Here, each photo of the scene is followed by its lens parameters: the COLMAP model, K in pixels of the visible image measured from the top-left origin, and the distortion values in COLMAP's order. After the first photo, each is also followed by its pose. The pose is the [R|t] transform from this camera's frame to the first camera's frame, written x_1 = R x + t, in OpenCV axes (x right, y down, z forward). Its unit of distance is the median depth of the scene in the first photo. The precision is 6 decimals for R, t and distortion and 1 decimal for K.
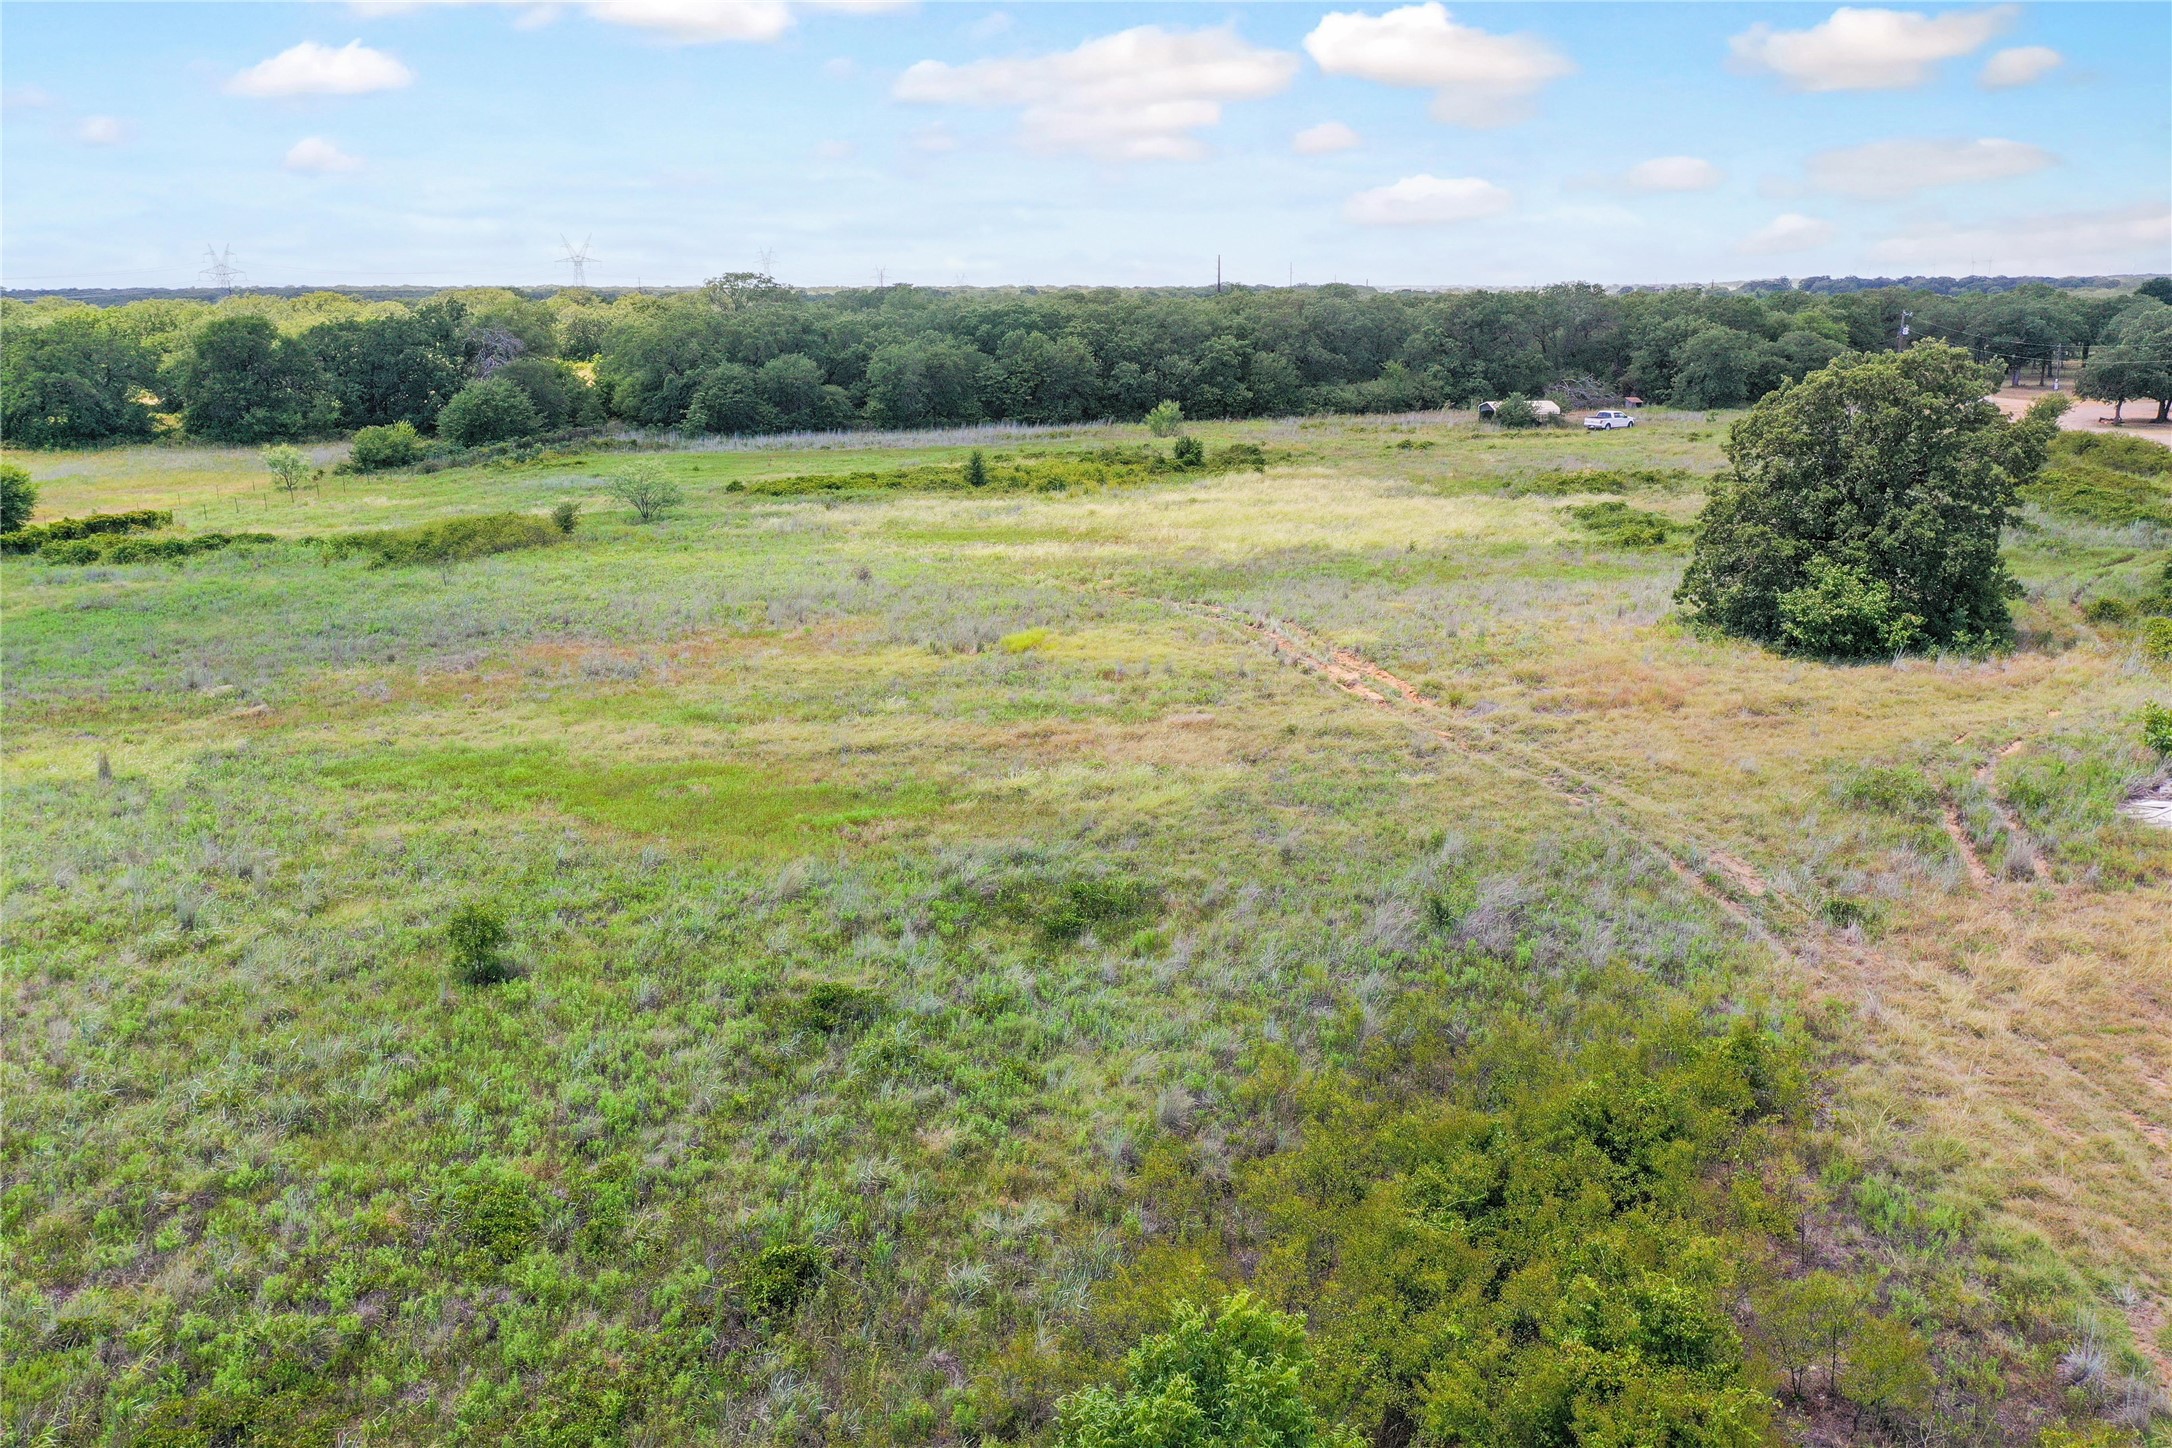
lens RADIAL K [[1707.8, 0, 1080.8], [0, 1707.8, 720.3], [0, 0, 1]] dist [0.013873, -0.003130]
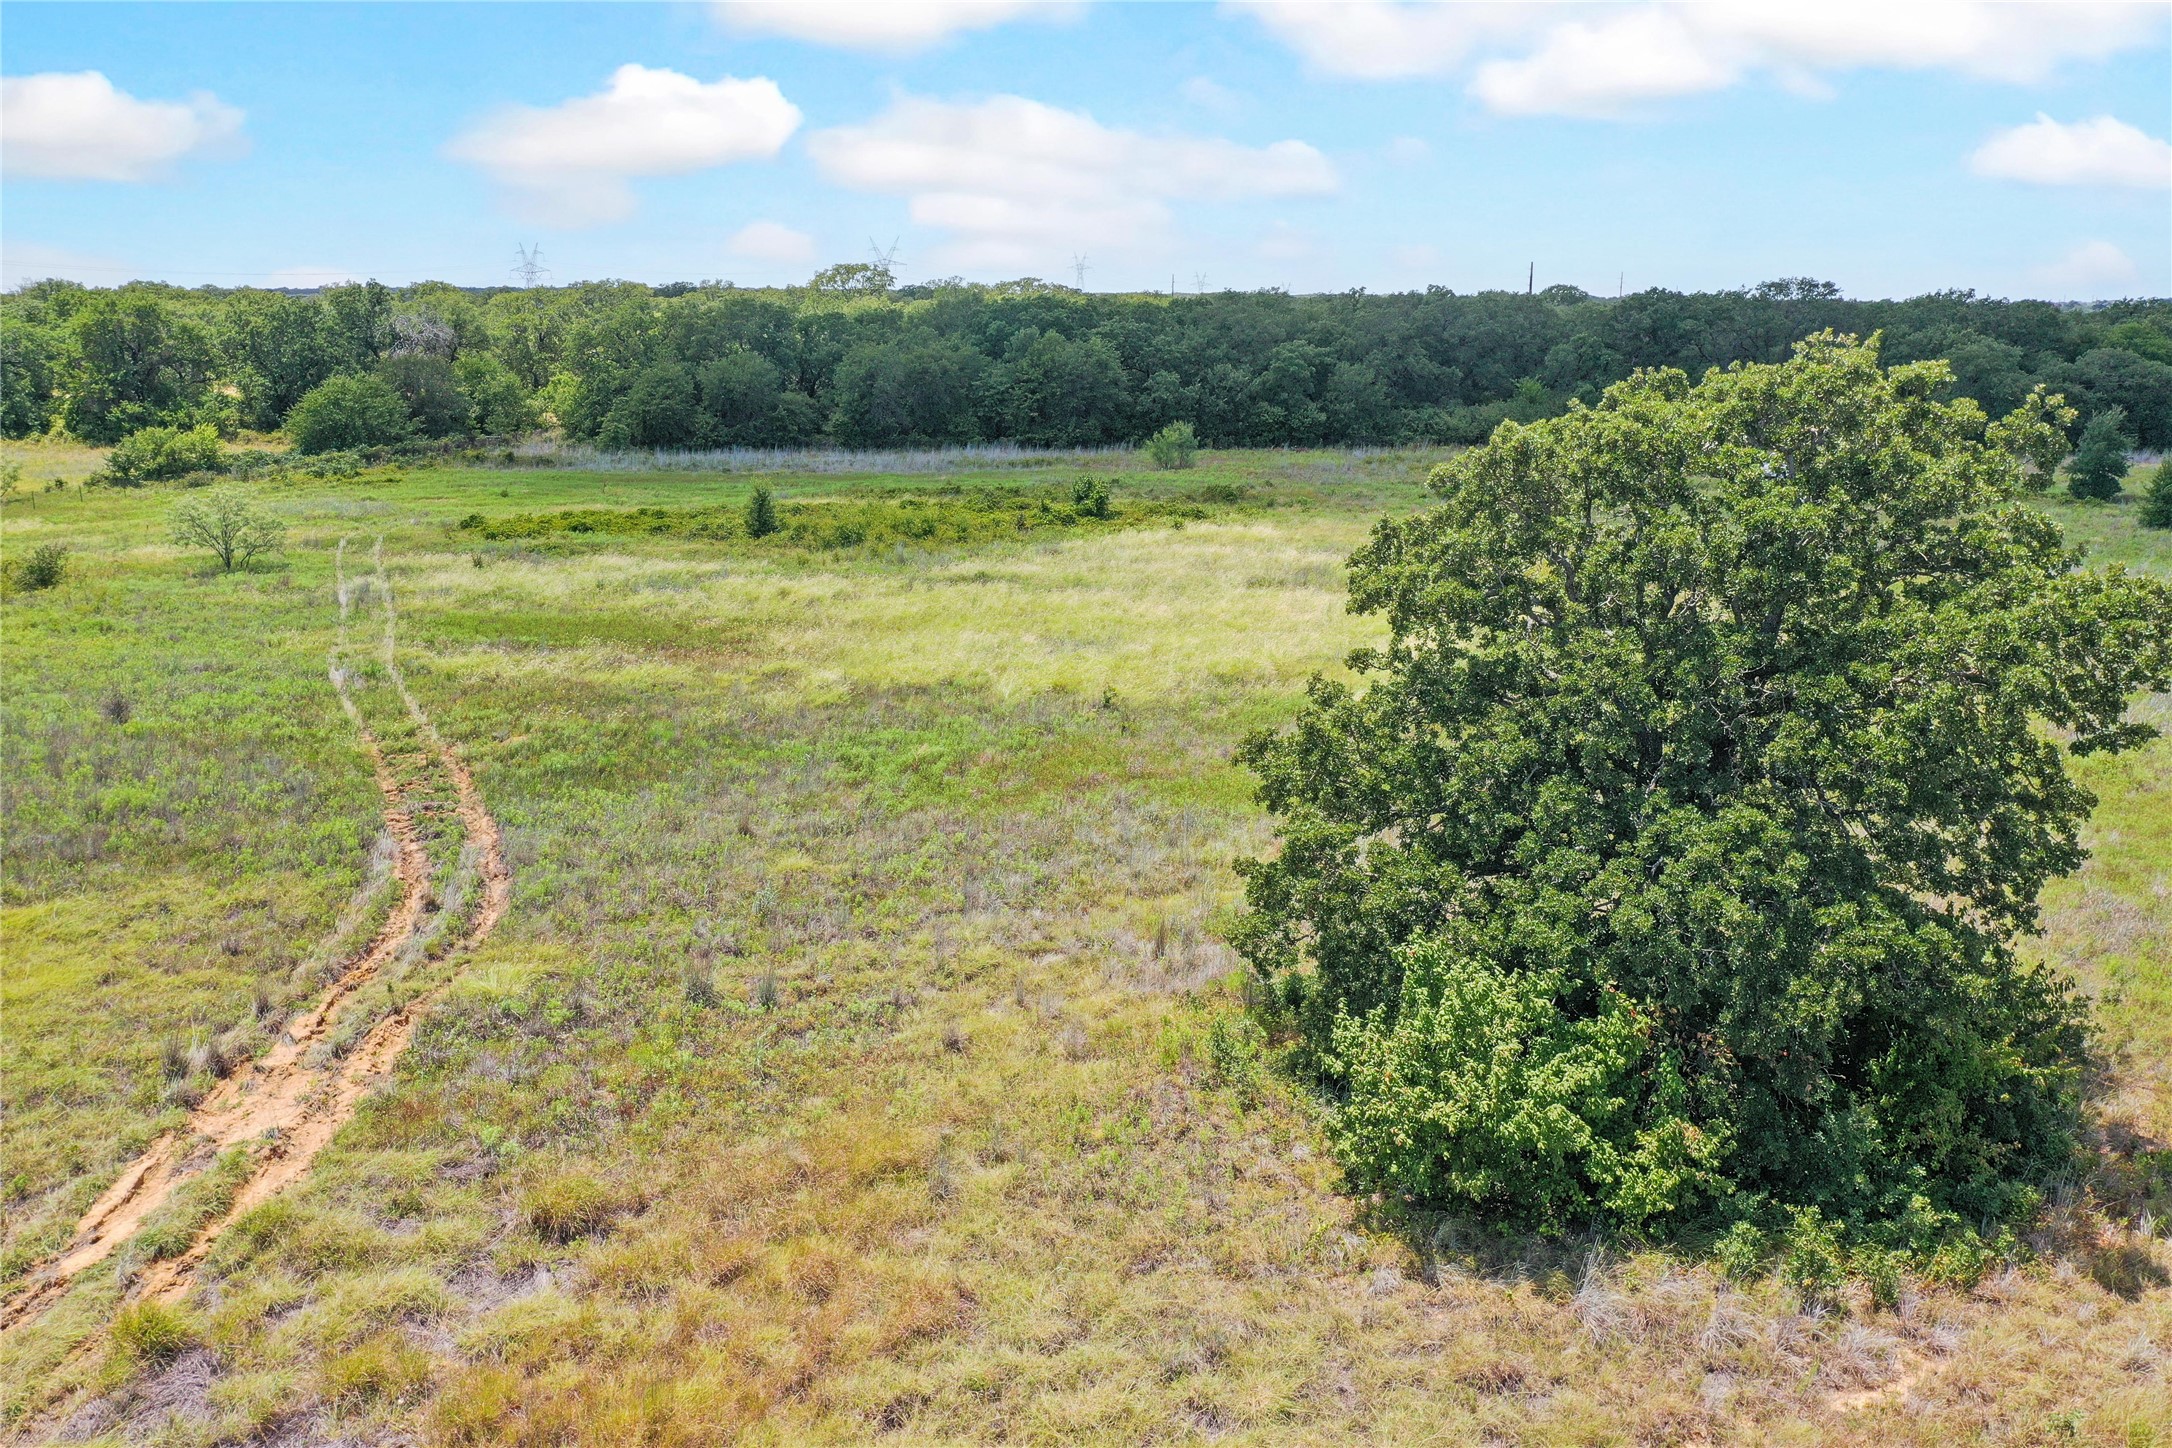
lens RADIAL K [[1707.8, 0, 1088.3], [0, 1707.8, 726.9], [0, 0, 1]] dist [0.013873, -0.003130]
pose [[0.981017, 0.059817, -0.184464, 0.158010], [-0.060059, 0.998186, 0.004280, -0.050831], [0.184385, 0.006879, 0.982830, 0.236414]]
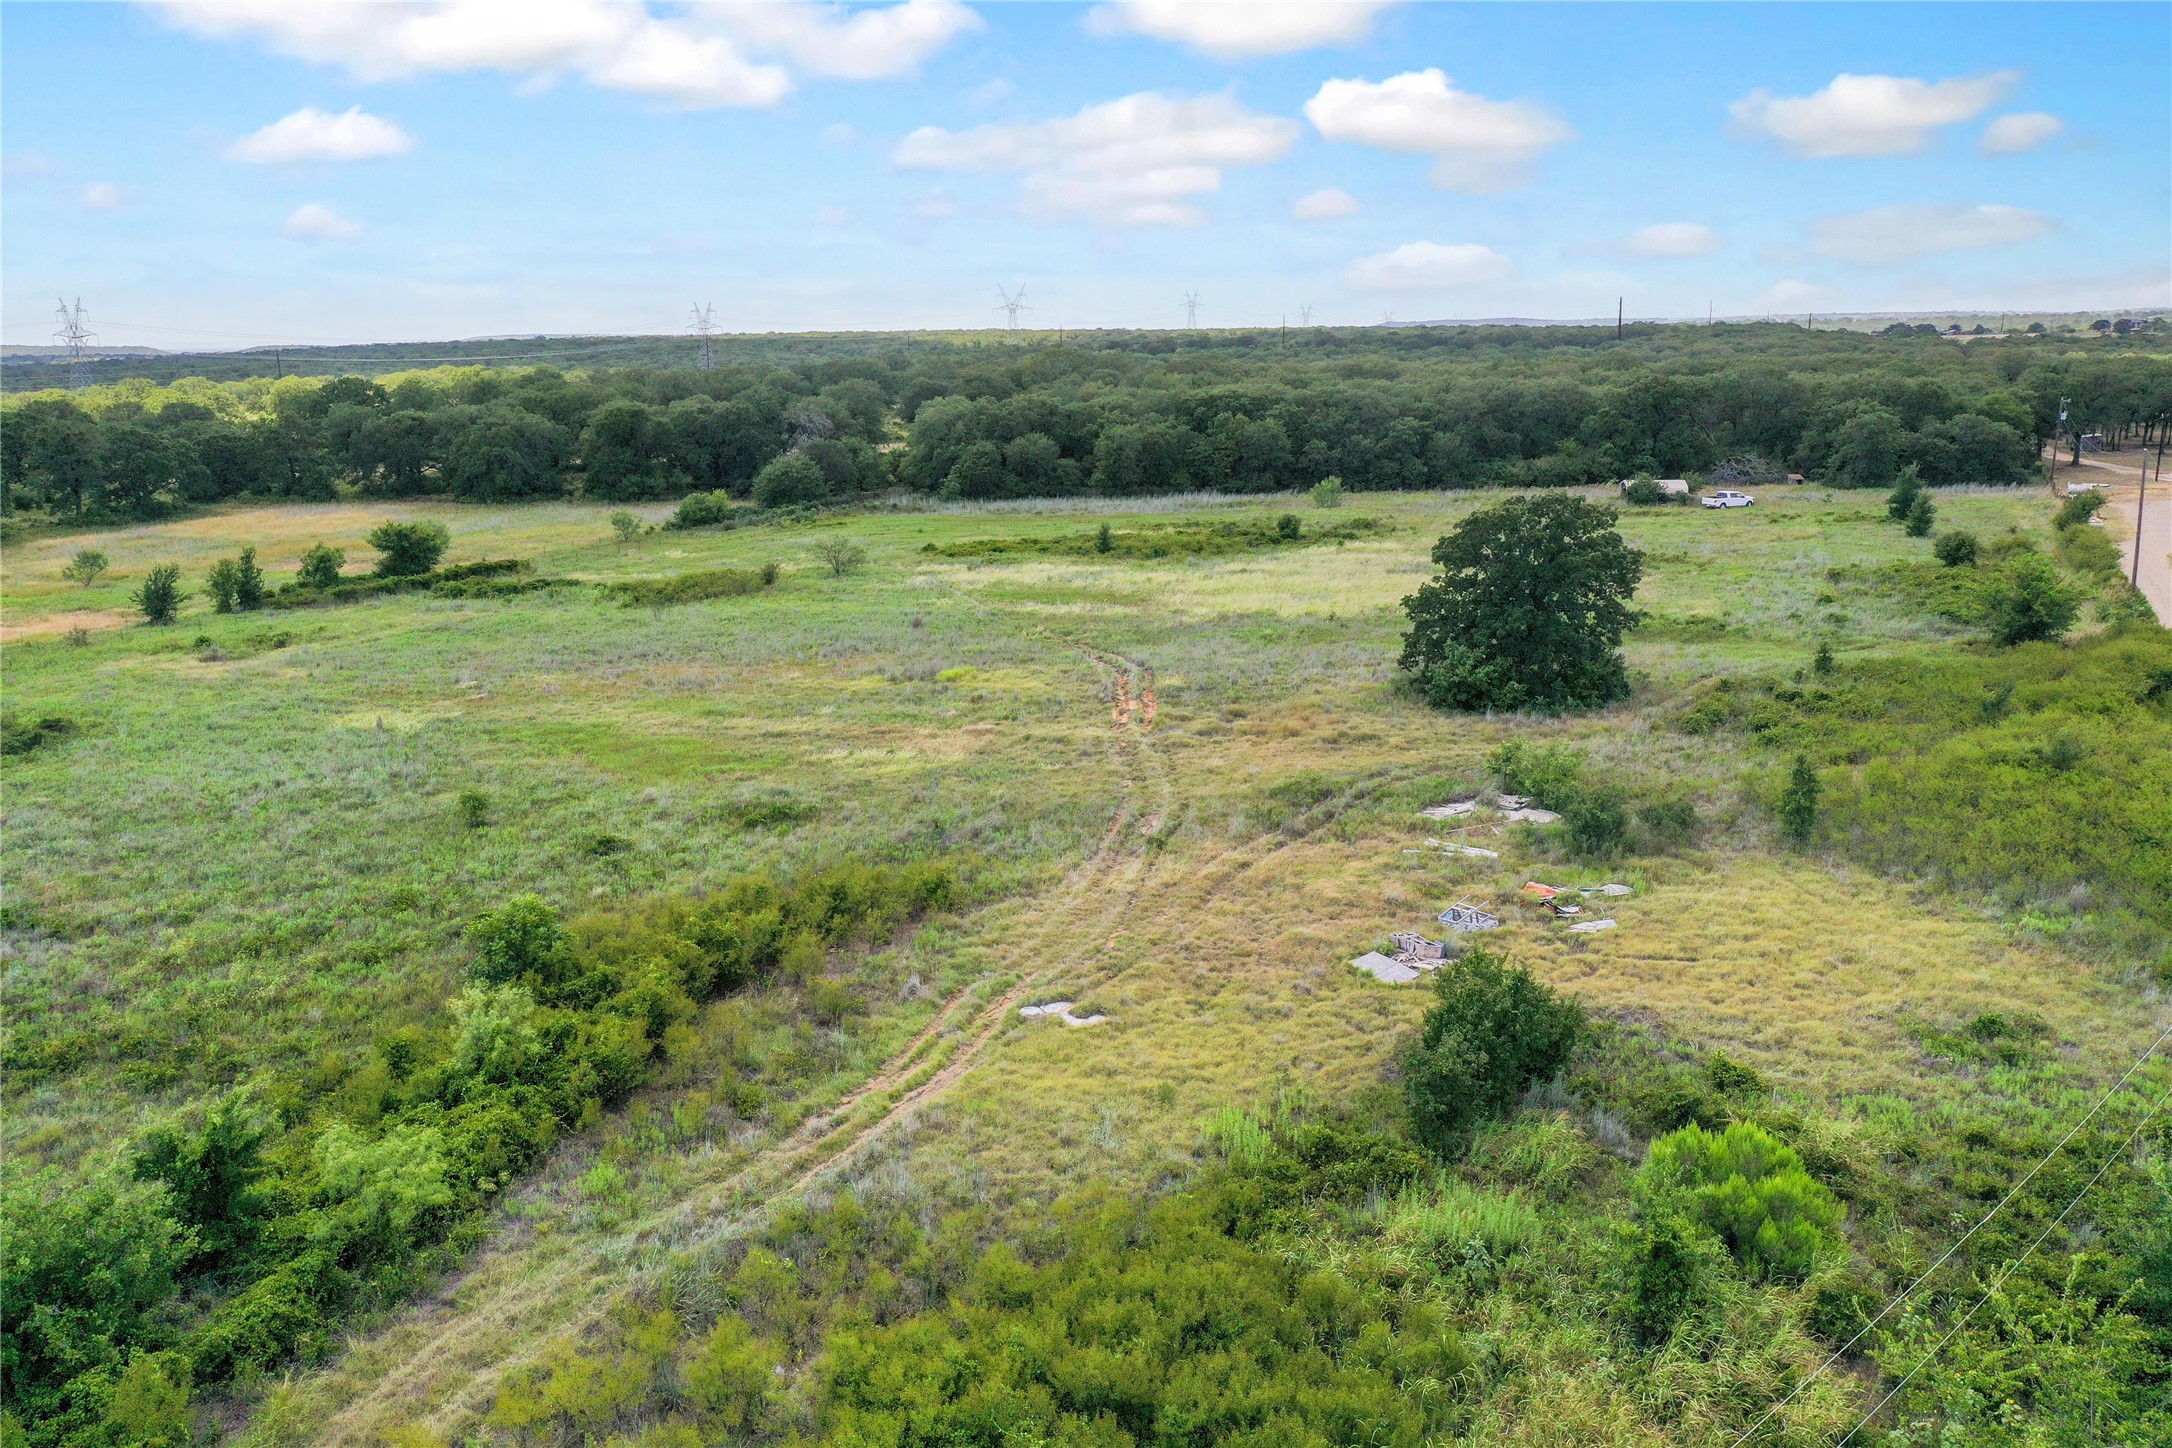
lens RADIAL K [[1707.8, 0, 1081.7], [0, 1707.8, 726.8], [0, 0, 1]] dist [0.013873, -0.003130]
pose [[0.967543, 0.049558, -0.247799, 0.182260], [-0.052757, 0.998588, -0.006285, 0.001169], [0.247138, 0.019154, 0.968791, -0.175460]]
